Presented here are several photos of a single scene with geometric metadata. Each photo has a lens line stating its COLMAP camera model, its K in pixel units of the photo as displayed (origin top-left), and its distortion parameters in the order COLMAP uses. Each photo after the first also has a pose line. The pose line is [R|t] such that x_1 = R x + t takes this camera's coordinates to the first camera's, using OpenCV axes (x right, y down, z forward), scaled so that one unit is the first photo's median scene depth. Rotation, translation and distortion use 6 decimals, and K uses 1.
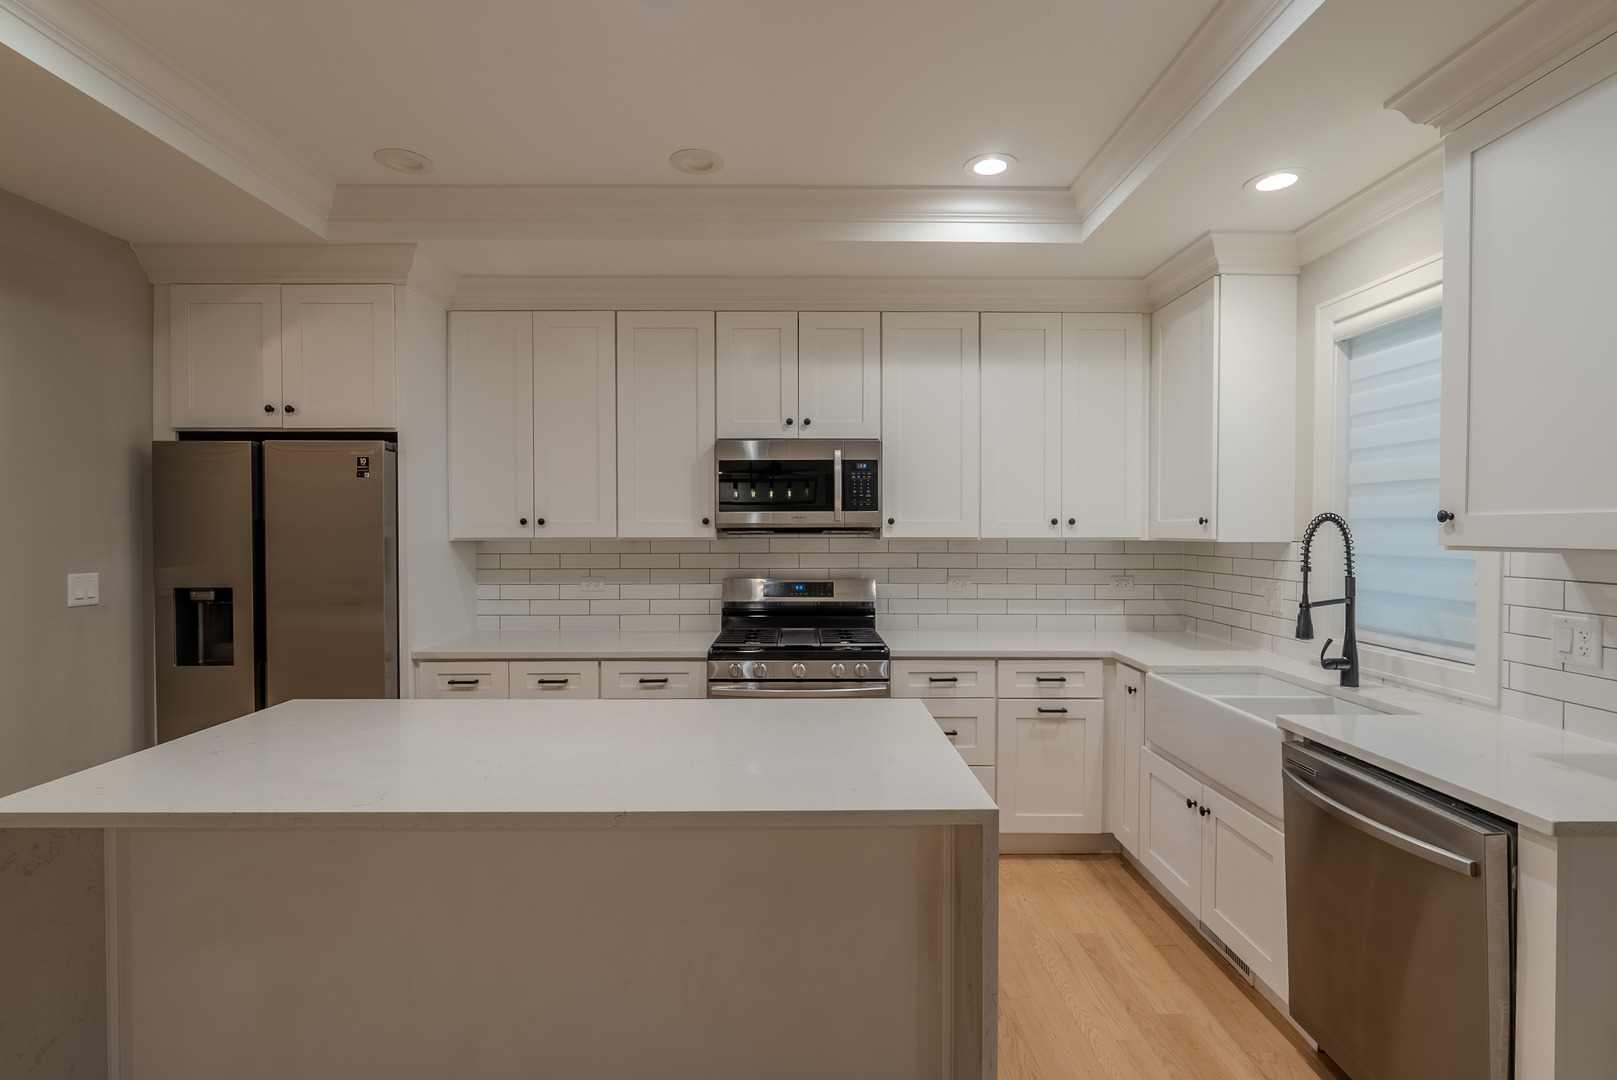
lens RADIAL K [[741.5, 0, 810.2], [0, 741.5, 538.5], [0, 0, 1]] dist [0.001303, 0.000102]
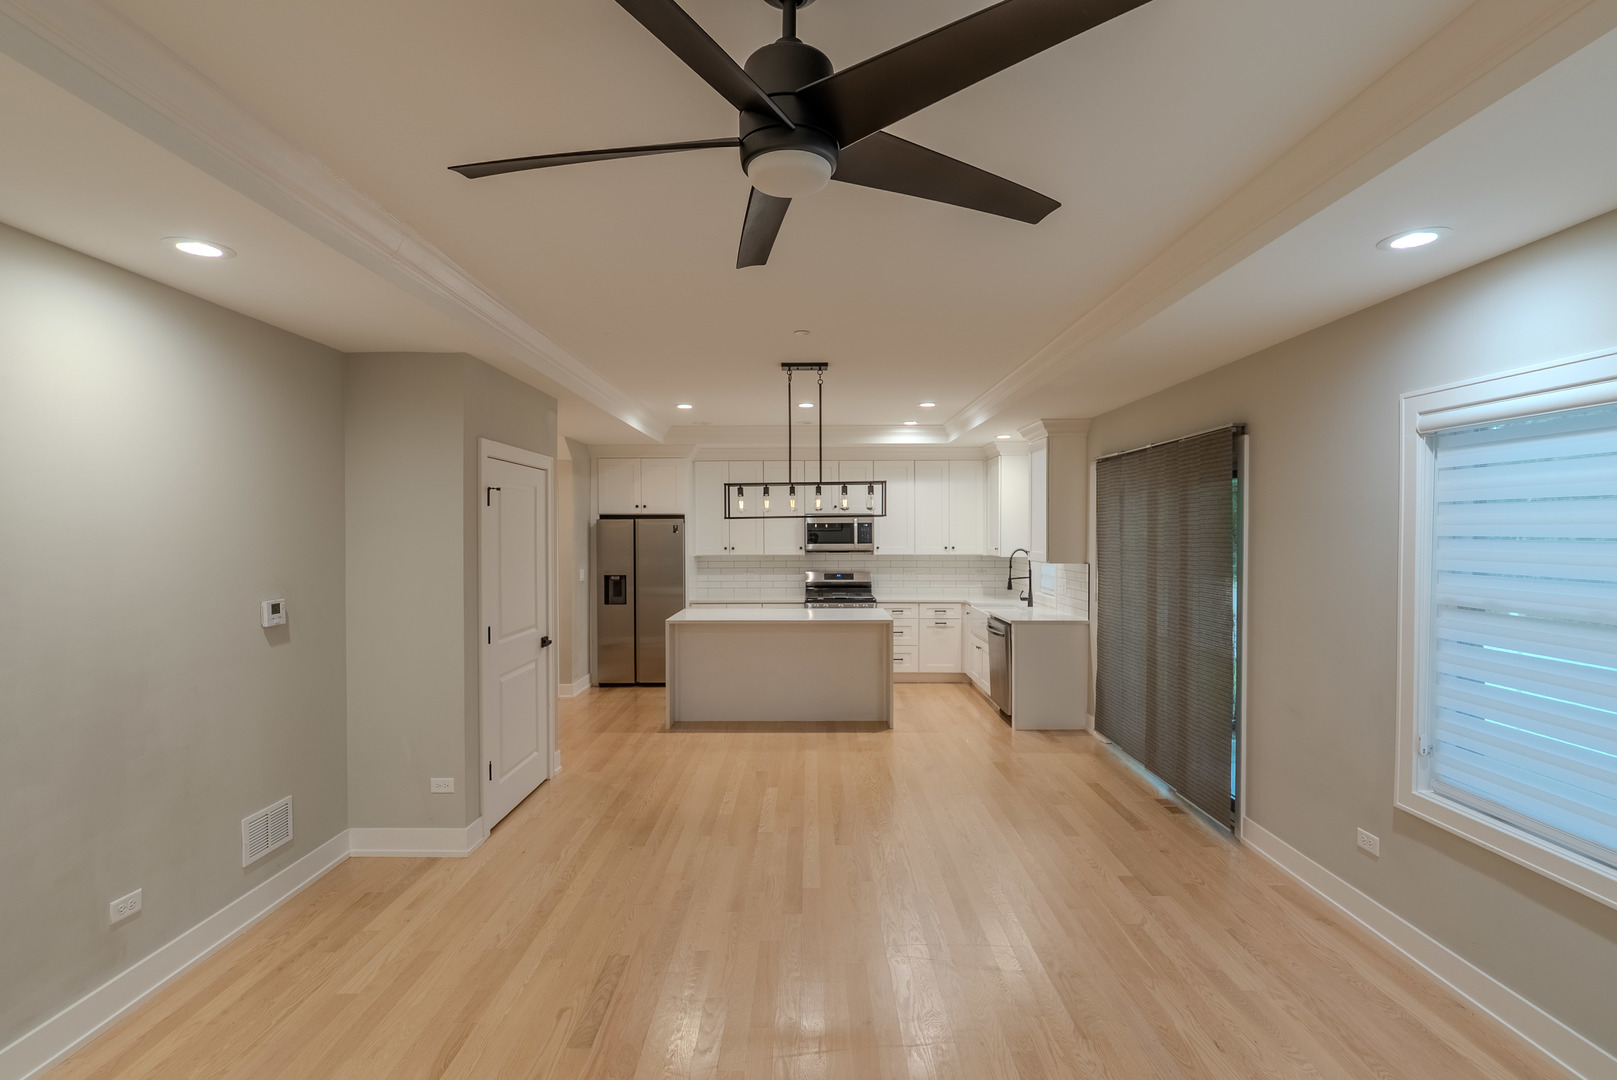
lens RADIAL K [[741.5, 0, 802.6], [0, 741.5, 537.7], [0, 0, 1]] dist [0.001303, 0.000102]
pose [[0.999586, -0.002888, -0.028641, -0.067492], [0.002806, 0.999992, -0.002908, -0.051039], [0.028649, 0.002826, 0.999586, -1.447645]]
